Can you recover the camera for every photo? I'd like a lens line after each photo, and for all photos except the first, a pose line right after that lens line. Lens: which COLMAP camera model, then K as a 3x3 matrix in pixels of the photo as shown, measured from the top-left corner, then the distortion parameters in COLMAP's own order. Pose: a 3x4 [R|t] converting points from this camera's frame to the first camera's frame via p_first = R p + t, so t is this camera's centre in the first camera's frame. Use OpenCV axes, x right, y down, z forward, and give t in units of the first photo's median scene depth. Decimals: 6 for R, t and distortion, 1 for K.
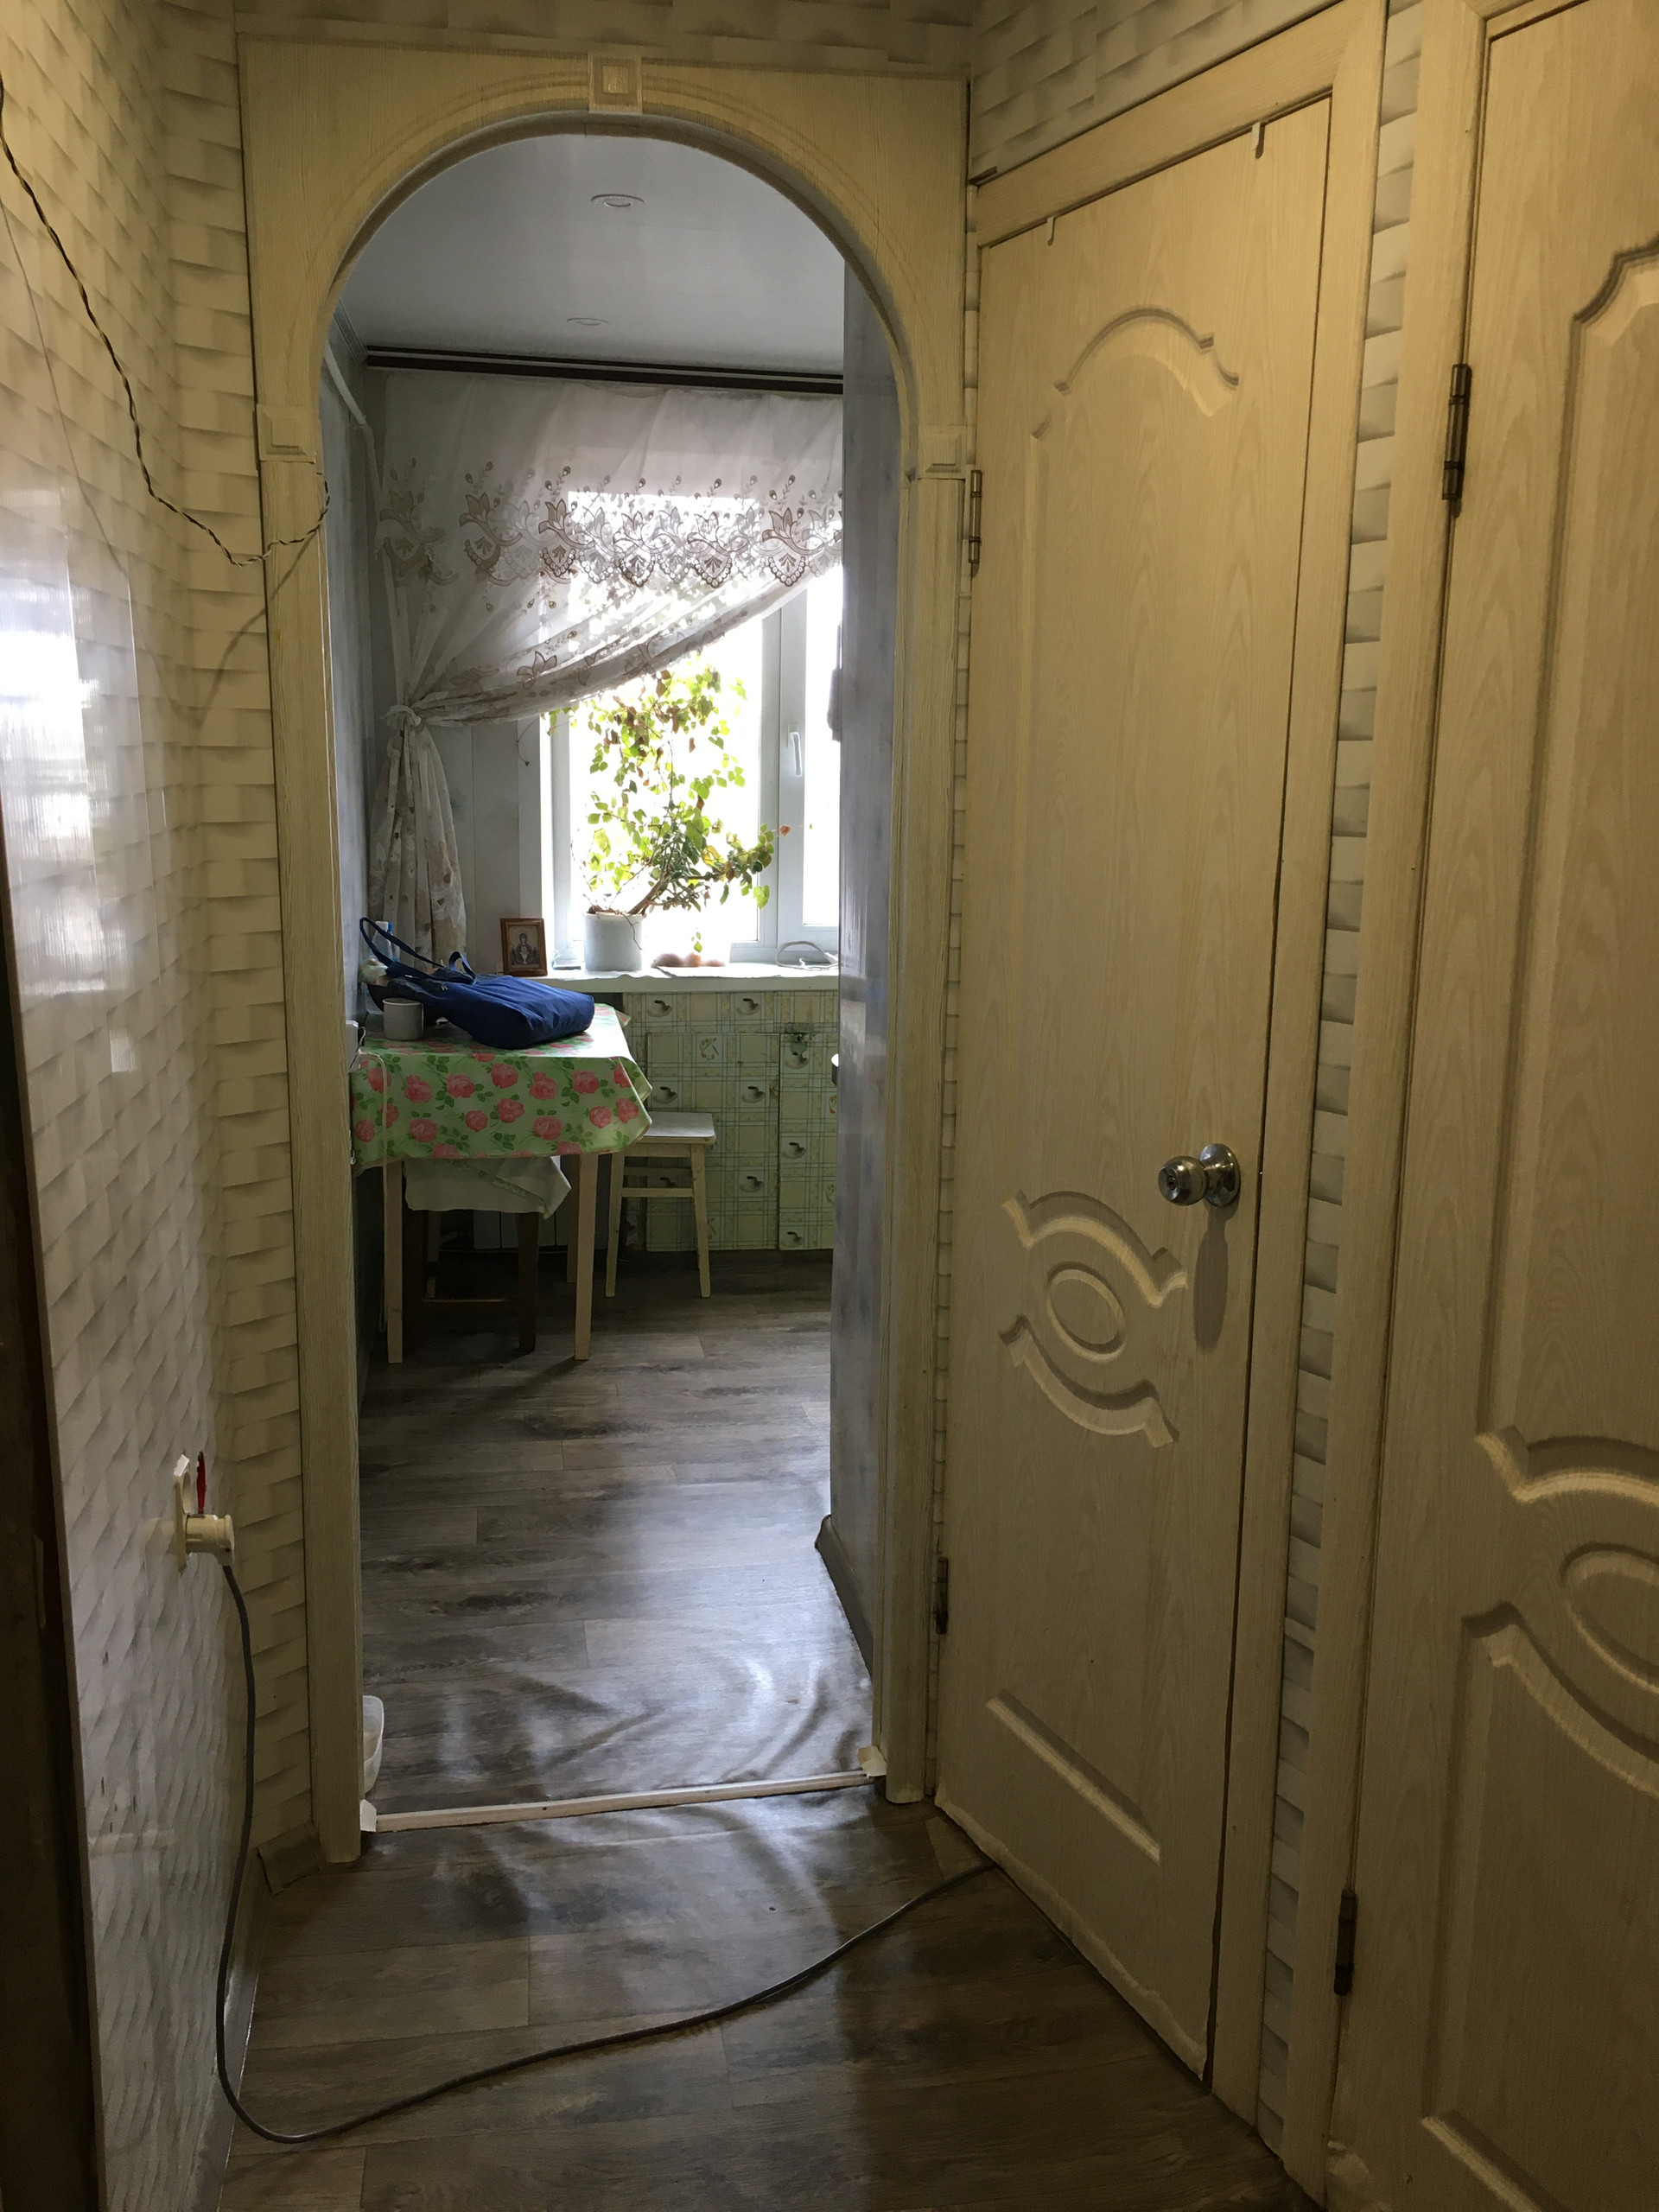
lens RADIAL K [[1922.6, 0, 832.4], [0, 1922.6, 1111.7], [0, 0, 1]] dist [0.107810, -0.121313]
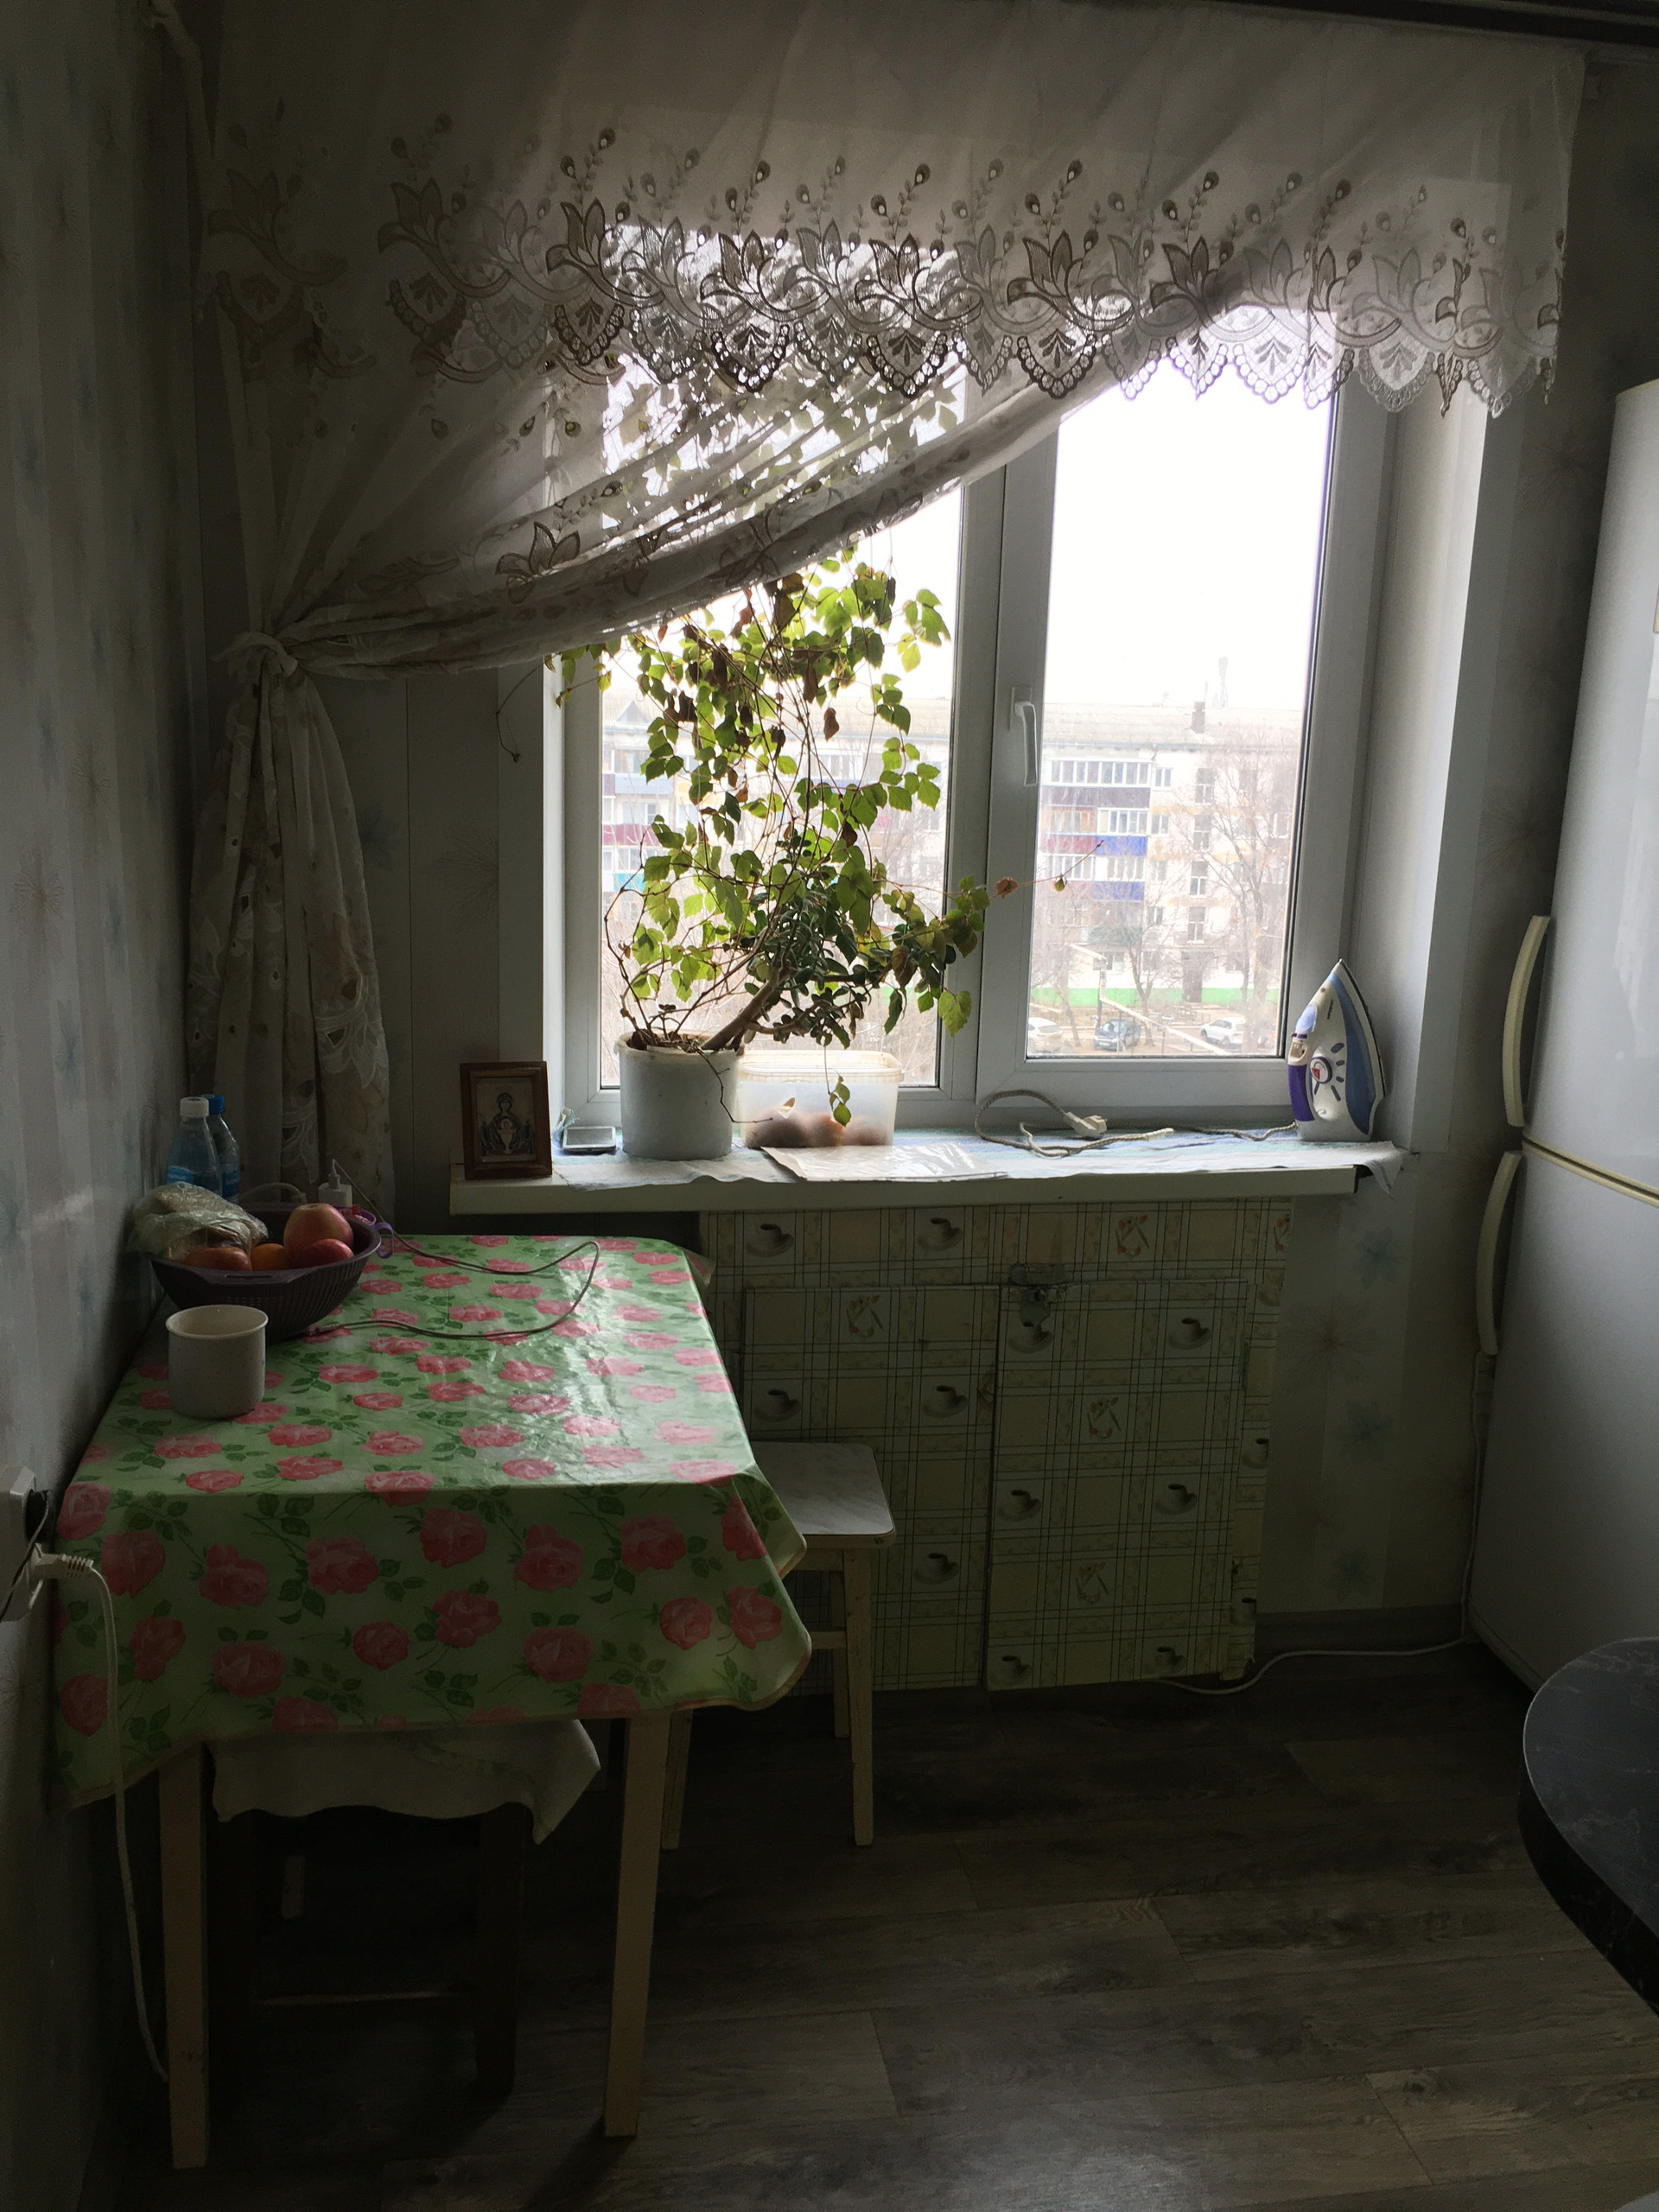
lens RADIAL K [[1922.6, 0, 829.9], [0, 1922.6, 1113.4], [0, 0, 1]] dist [0.107810, -0.121313]
pose [[0.999878, 0.012124, 0.009863, -0.082582], [-0.012228, 0.999869, 0.010615, -0.096275], [-0.009733, -0.010734, 0.999895, 0.510087]]
